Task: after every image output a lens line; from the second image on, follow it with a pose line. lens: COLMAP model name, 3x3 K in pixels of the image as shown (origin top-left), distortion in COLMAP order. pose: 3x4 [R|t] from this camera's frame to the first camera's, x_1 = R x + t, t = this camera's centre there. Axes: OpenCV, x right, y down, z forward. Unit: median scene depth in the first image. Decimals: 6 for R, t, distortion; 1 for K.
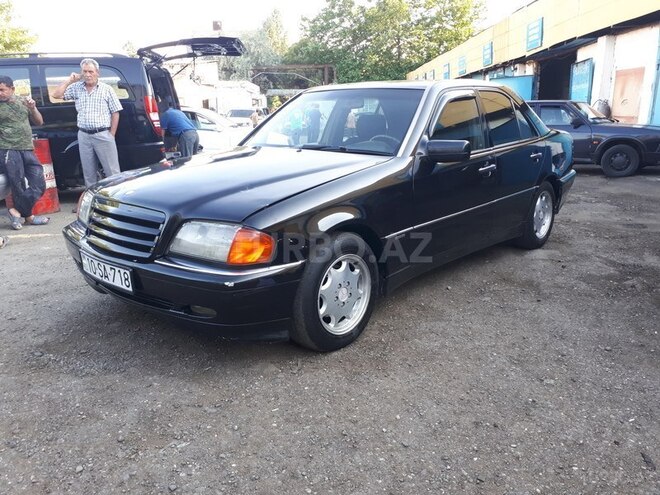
lens RADIAL K [[525.7, 0, 330.0], [0, 525.7, 247.5], [0, 0, 1]] dist [0.010856, -0.000409]
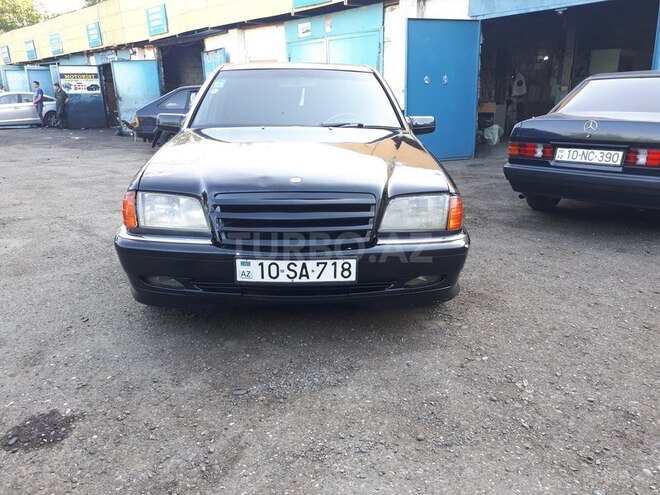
lens RADIAL K [[525.7, 0, 330.0], [0, 525.7, 247.5], [0, 0, 1]] dist [0.010856, -0.000409]
pose [[0.721801, -0.182201, 0.667688, -0.143571], [0.164844, 0.982221, 0.089828, -0.009254], [-0.672183, 0.045226, 0.739002, 0.047303]]
